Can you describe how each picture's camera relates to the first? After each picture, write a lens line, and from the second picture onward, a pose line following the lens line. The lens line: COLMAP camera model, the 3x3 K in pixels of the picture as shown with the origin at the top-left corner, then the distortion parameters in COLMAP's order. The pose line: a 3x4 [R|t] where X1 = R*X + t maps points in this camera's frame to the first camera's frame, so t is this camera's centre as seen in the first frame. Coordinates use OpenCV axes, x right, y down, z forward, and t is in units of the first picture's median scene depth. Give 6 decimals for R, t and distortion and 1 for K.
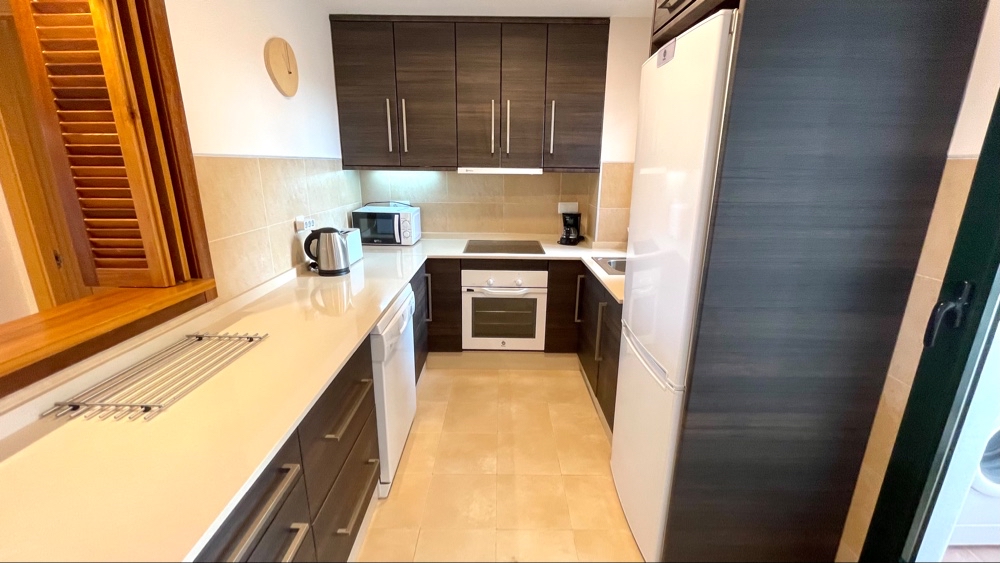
lens RADIAL K [[408.8, 0, 494.9], [0, 408.8, 274.3], [0, 0, 1]] dist [-0.003118, -0.000150]
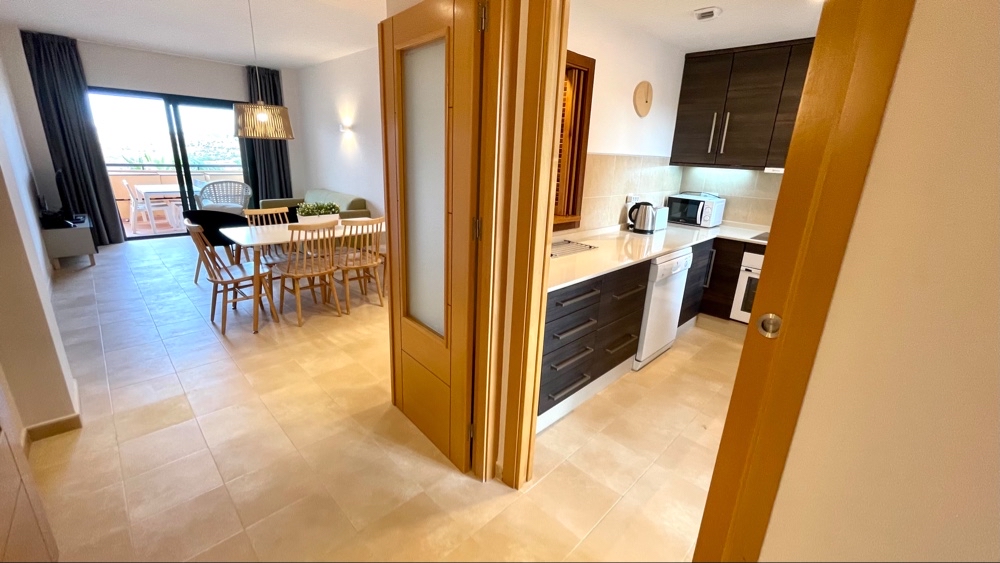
lens RADIAL K [[408.8, 0, 506.3], [0, 408.8, 278.3], [0, 0, 1]] dist [-0.003118, -0.000150]
pose [[0.724269, 0.224037, -0.652106, 0.226821], [-0.215134, 0.971955, 0.094983, 0.108615], [0.655097, 0.071497, 0.752154, -0.391606]]
